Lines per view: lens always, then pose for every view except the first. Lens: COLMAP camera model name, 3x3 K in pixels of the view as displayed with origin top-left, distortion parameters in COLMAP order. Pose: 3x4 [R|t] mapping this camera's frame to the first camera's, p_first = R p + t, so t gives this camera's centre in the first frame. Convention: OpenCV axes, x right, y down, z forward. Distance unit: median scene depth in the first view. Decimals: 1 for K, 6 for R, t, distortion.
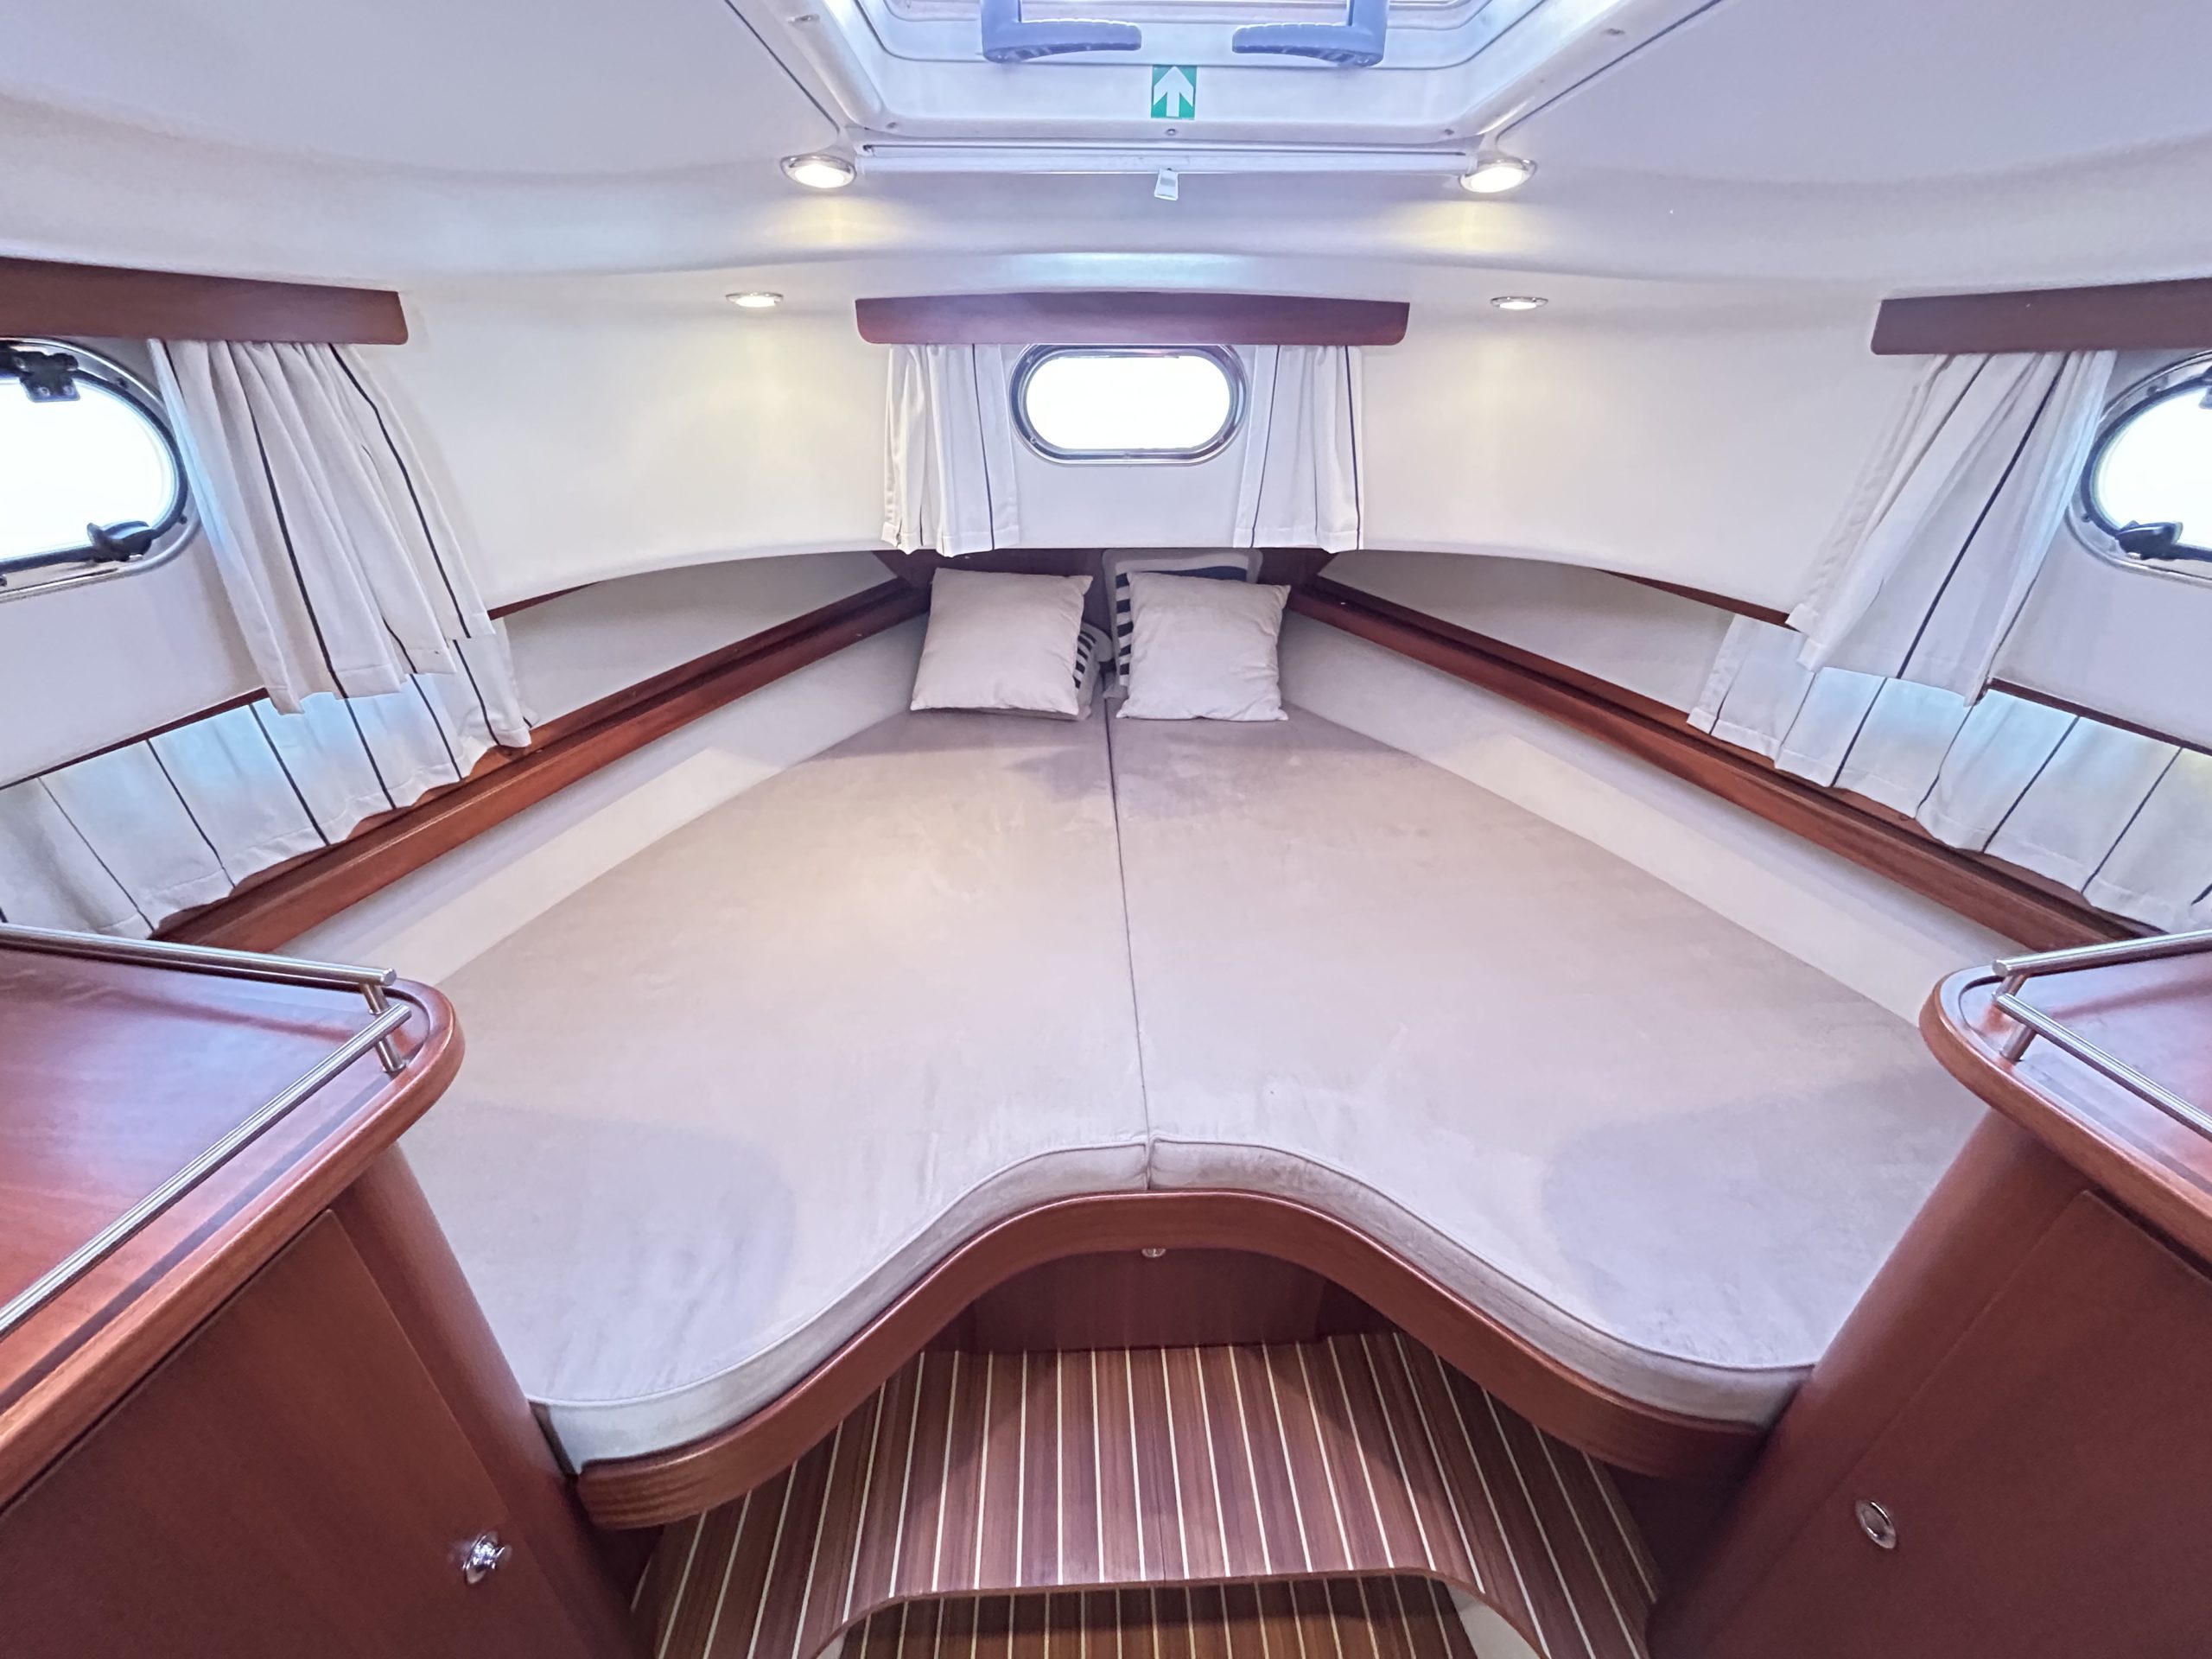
lens RADIAL K [[884.0, 0, 1101.2], [0, 884.0, 833.3], [0, 0, 1]] dist [-0.011581, 0.000295]
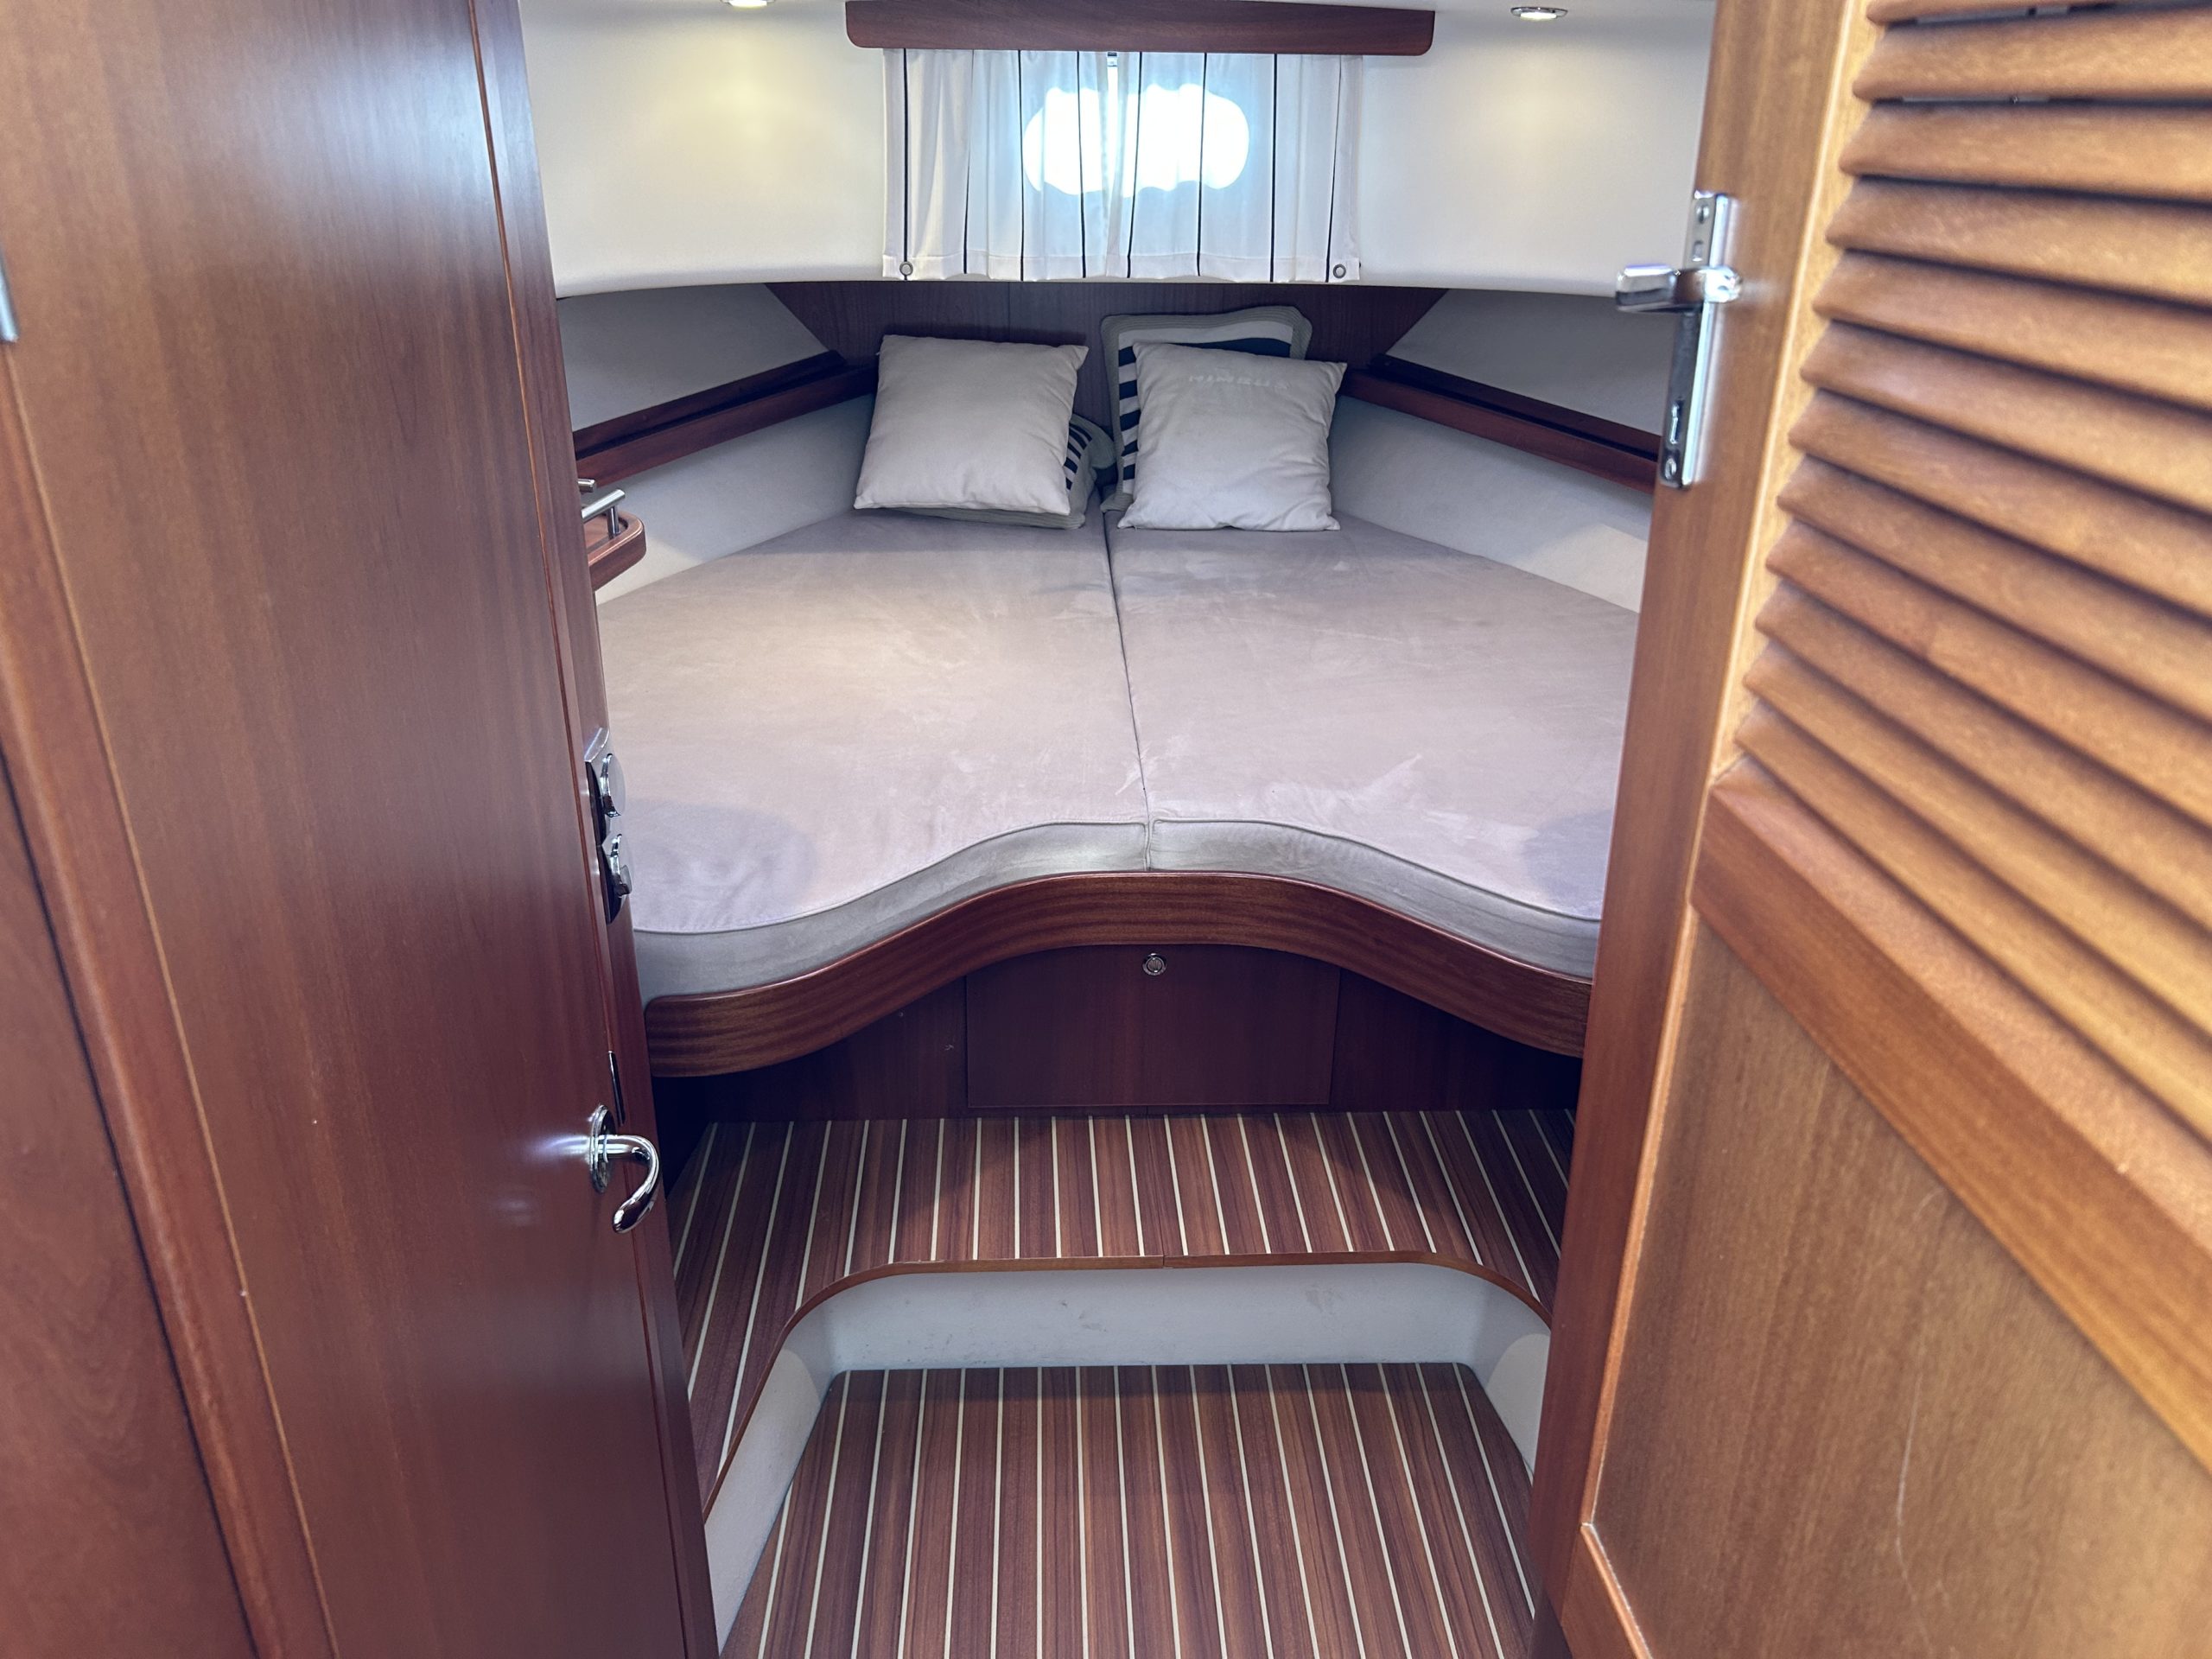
lens RADIAL K [[1630.4, 0, 1110.8], [0, 1630.4, 834.9], [0, 0, 1]] dist [0.056925, -0.080976]
pose [[0.999890, 0.005864, 0.013596, -0.008082], [-0.005019, 0.998102, -0.061381, 0.256746], [-0.013930, 0.061306, 0.998022, -0.465540]]
